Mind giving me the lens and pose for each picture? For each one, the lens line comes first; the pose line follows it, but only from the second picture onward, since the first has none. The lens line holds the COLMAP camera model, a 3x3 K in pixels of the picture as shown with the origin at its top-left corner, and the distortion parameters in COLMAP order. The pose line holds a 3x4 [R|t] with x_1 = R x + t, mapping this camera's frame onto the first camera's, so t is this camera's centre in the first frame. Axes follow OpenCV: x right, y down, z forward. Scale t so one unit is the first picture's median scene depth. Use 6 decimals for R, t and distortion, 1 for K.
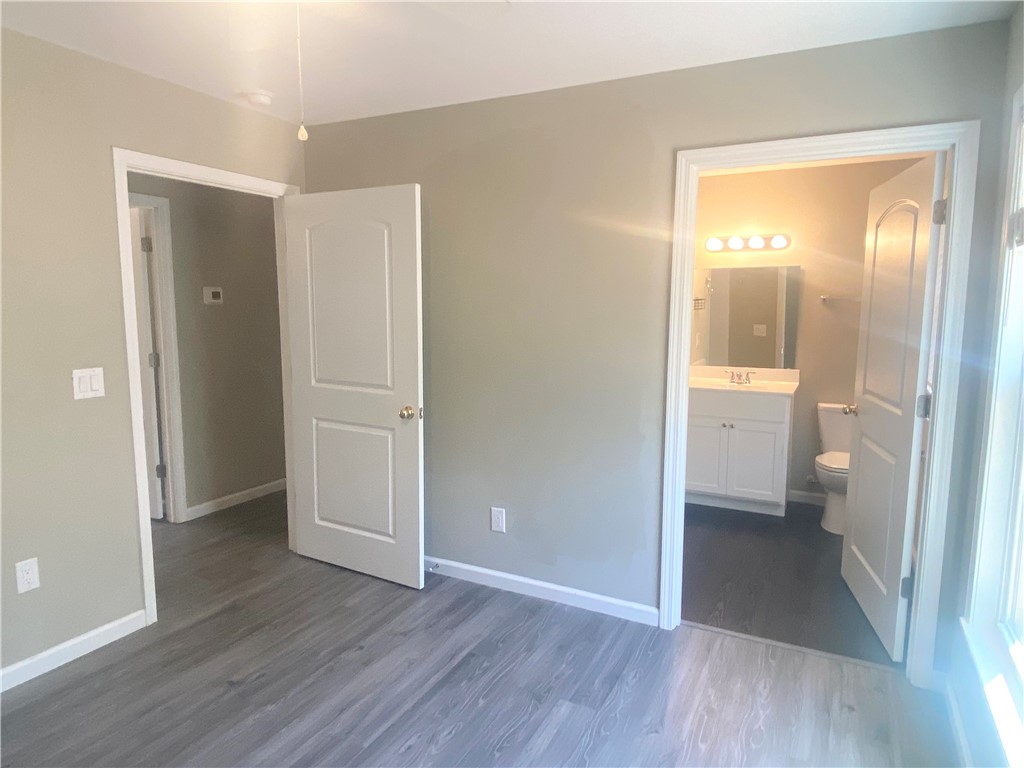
lens RADIAL K [[611.8, 0, 536.8], [0, 611.8, 373.1], [0, 0, 1]] dist [-0.031438, -0.019461]
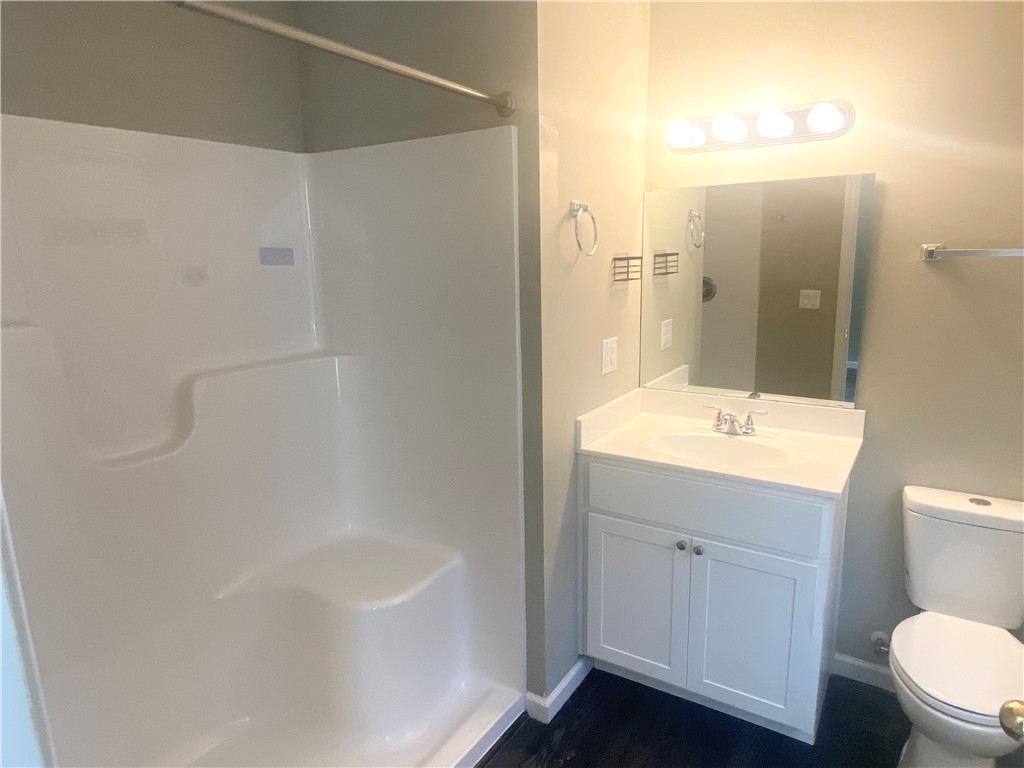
lens RADIAL K [[611.8, 0, 552.2], [0, 611.8, 378.9], [0, 0, 1]] dist [-0.031438, -0.019461]
pose [[0.995699, -0.003617, -0.092579, 0.200950], [0.012146, 0.995710, 0.091726, -0.060103], [0.091850, -0.092456, 0.991471, 0.444094]]
